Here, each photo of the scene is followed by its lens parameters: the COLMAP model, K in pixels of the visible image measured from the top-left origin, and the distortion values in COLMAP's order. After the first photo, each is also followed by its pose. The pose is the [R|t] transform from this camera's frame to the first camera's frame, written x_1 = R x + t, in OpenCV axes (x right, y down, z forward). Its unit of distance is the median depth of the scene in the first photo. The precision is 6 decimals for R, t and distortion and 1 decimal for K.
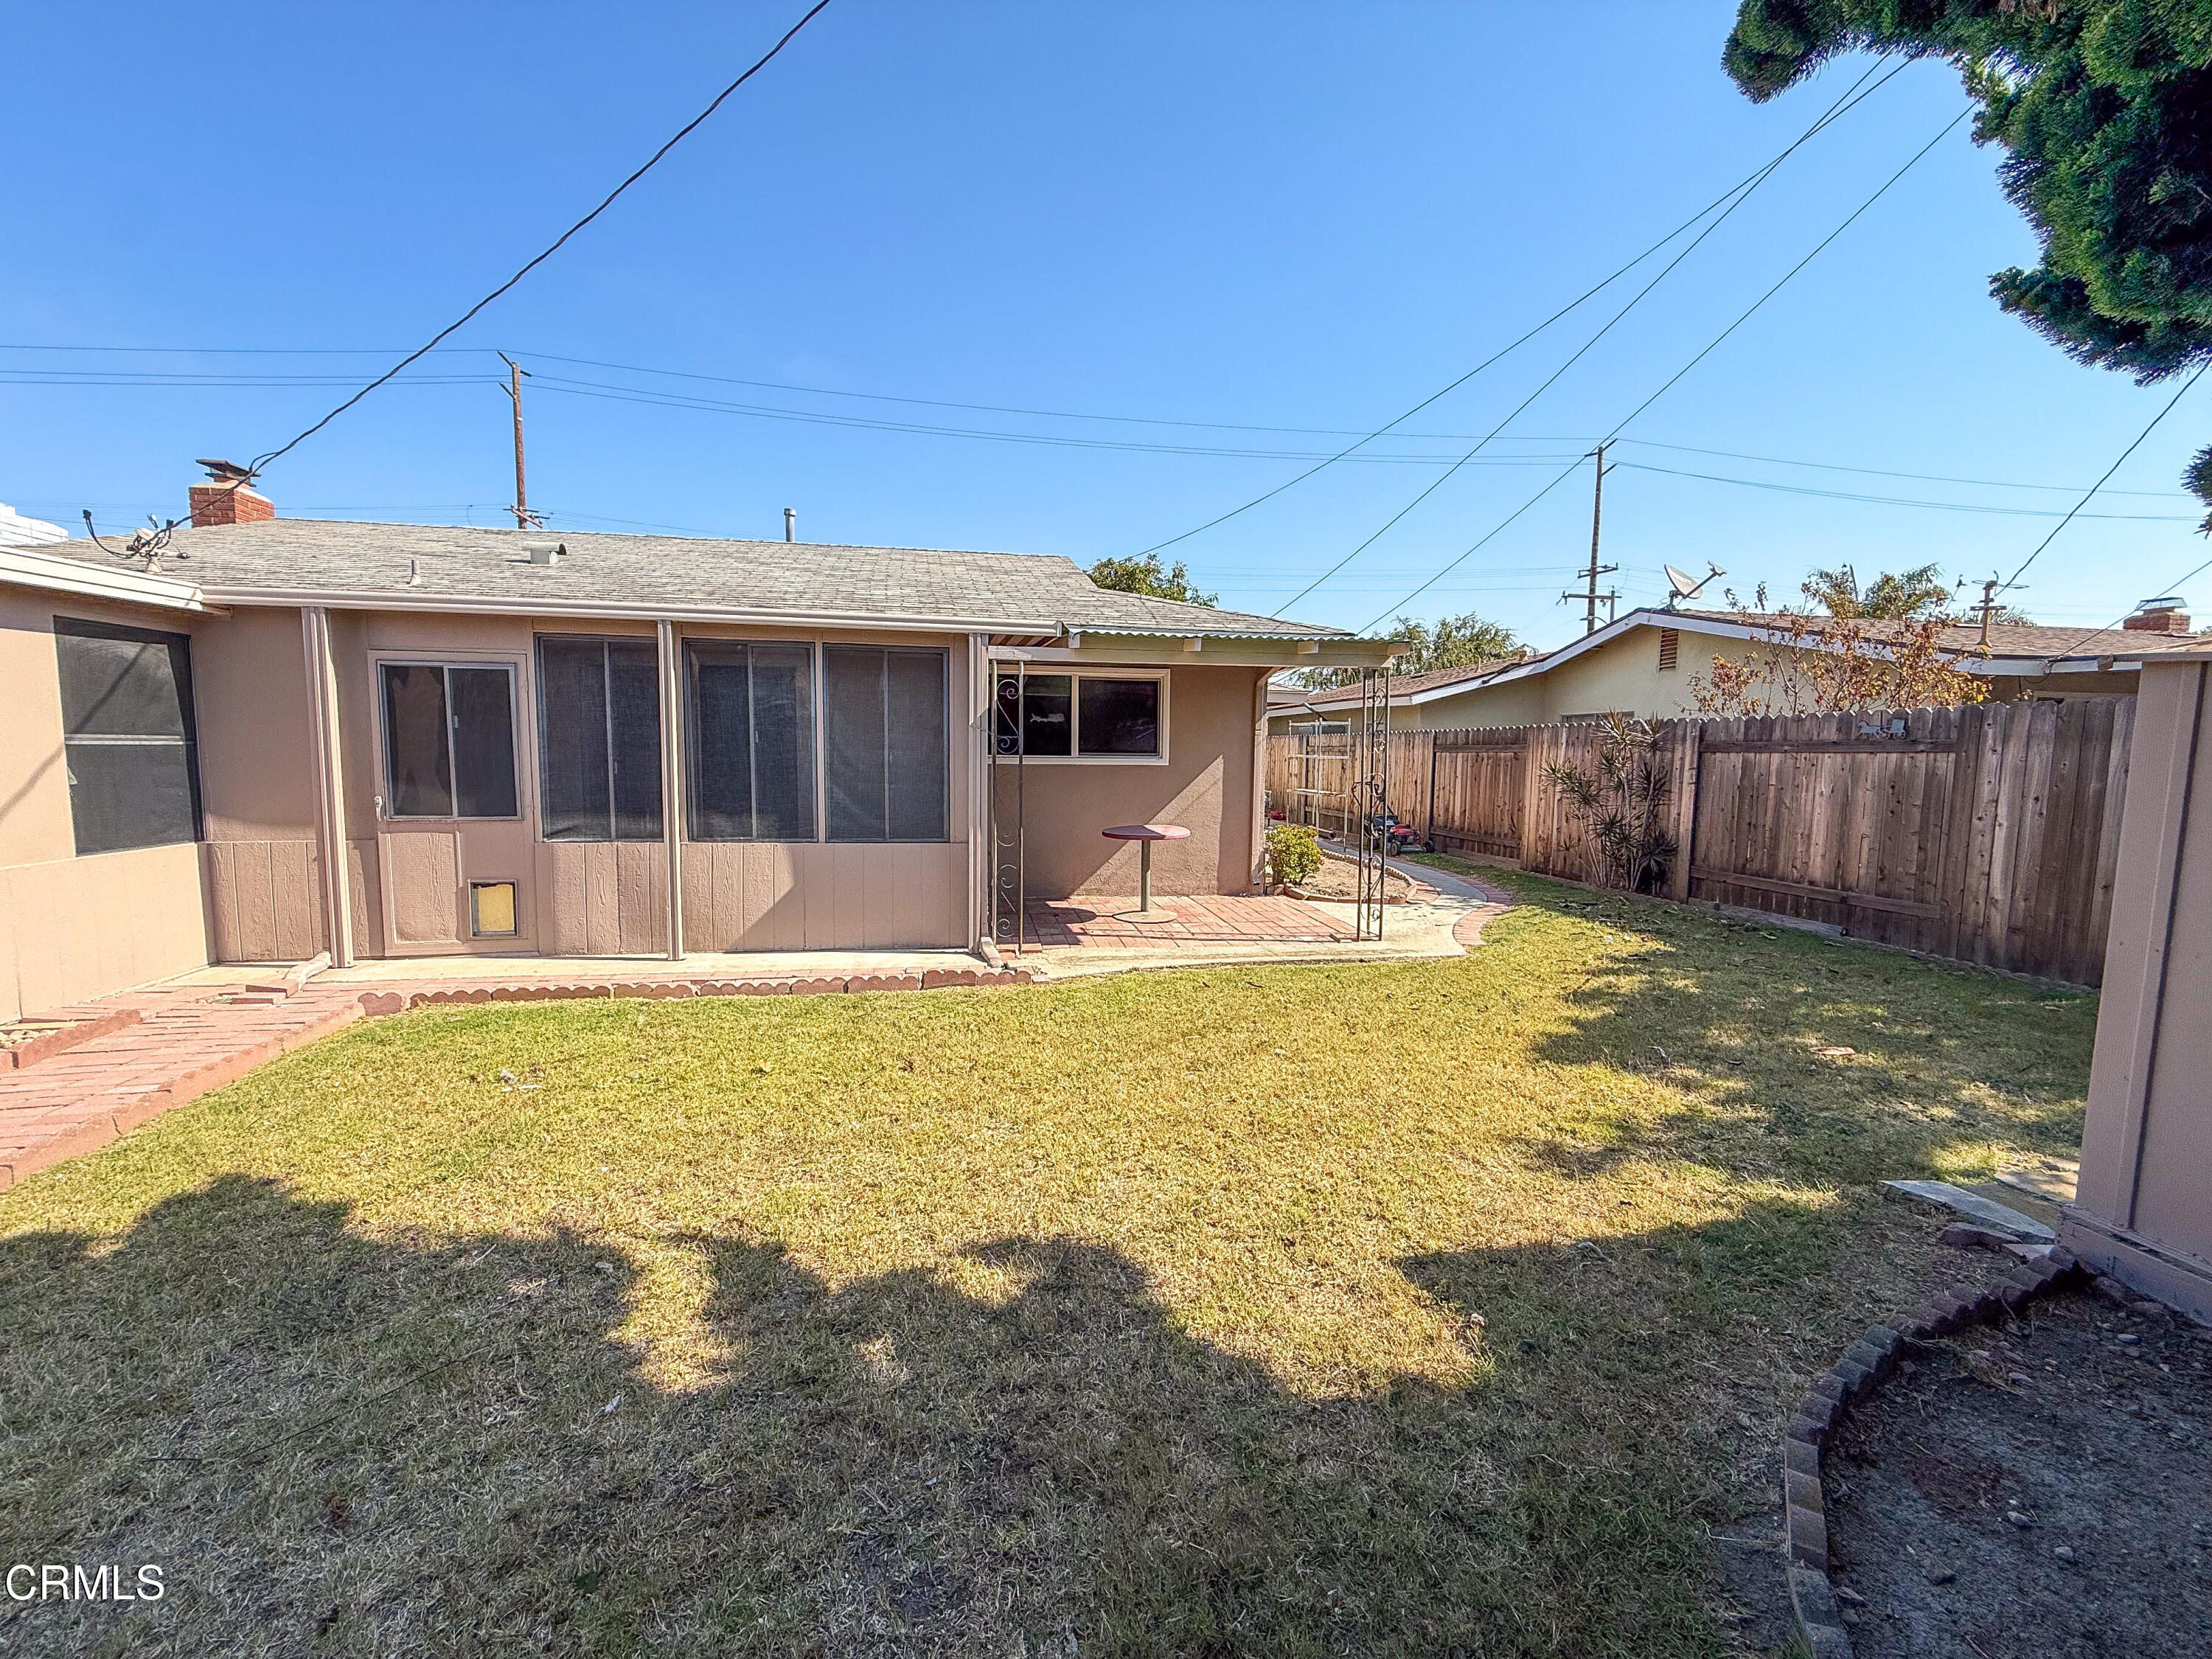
lens RADIAL K [[878.1, 0, 1098.1], [0, 878.1, 825.6], [0, 0, 1]] dist [-0.001984, 0.000072]
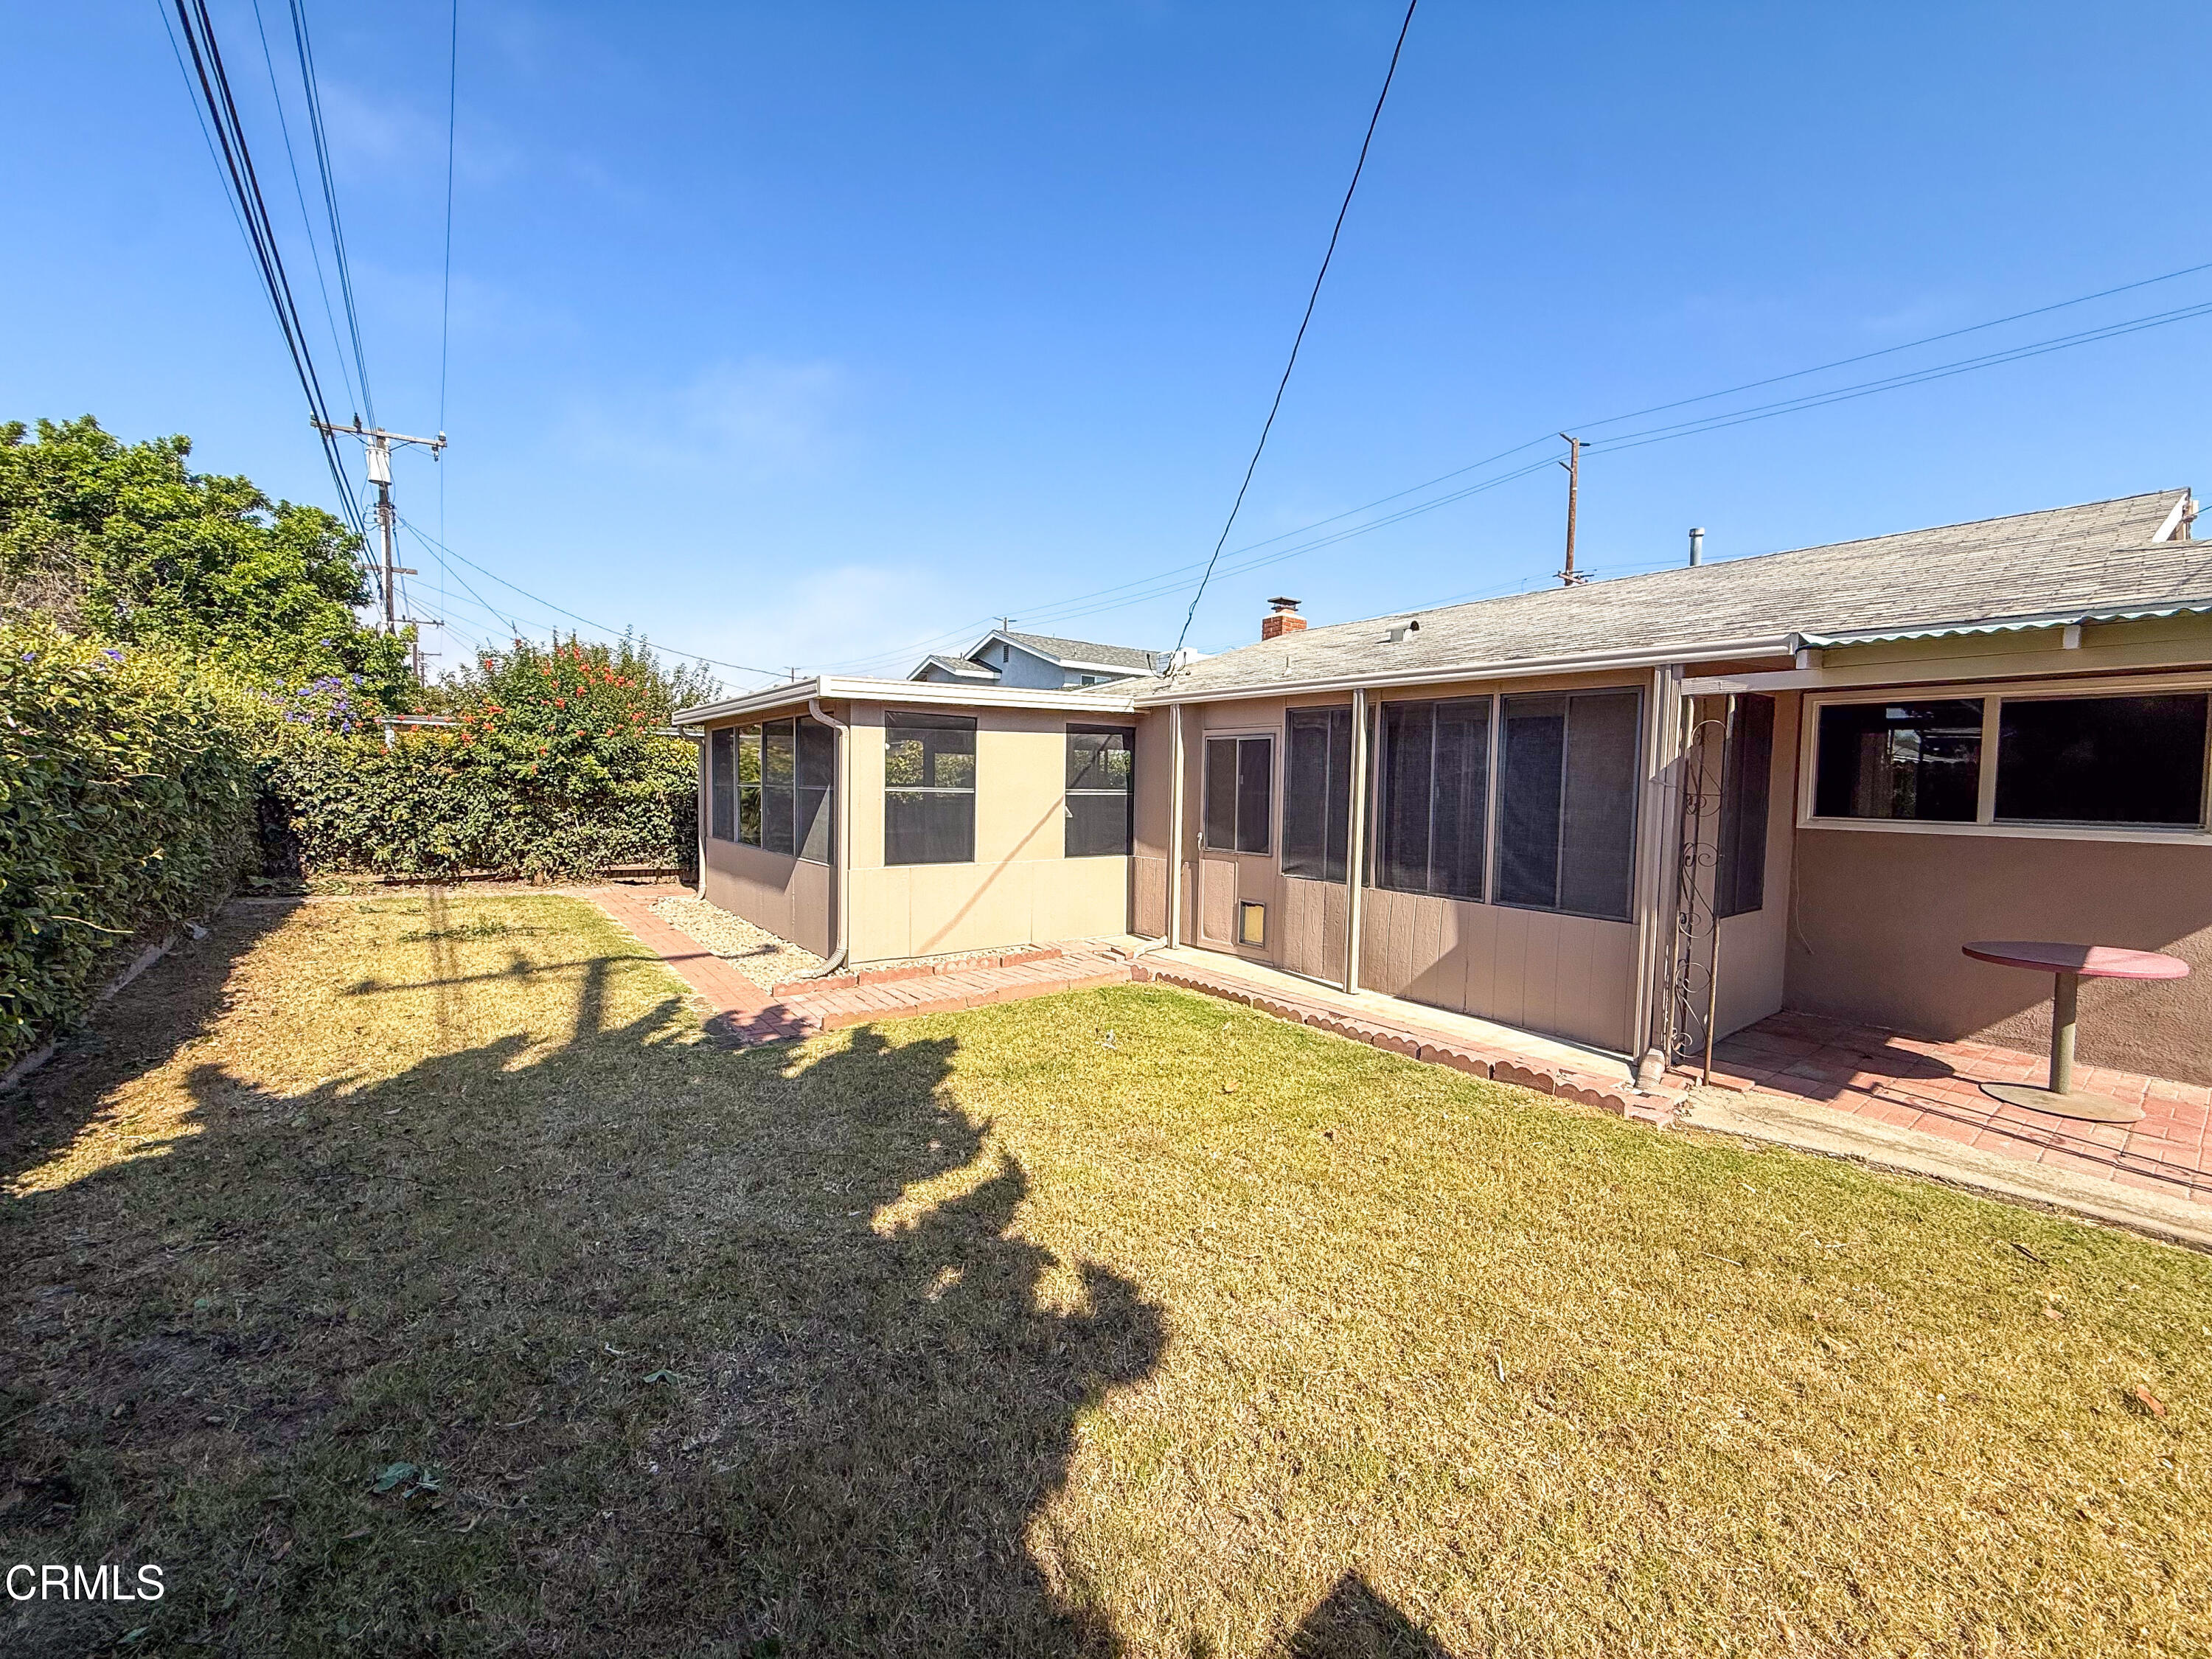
lens RADIAL K [[878.1, 0, 1098.1], [0, 878.1, 825.6], [0, 0, 1]] dist [-0.001984, 0.000072]
pose [[0.455873, 0.040764, -0.889111, 0.355243], [-0.087461, 0.996168, 0.000828, -0.030741], [0.885737, 0.077385, 0.457691, 0.201443]]
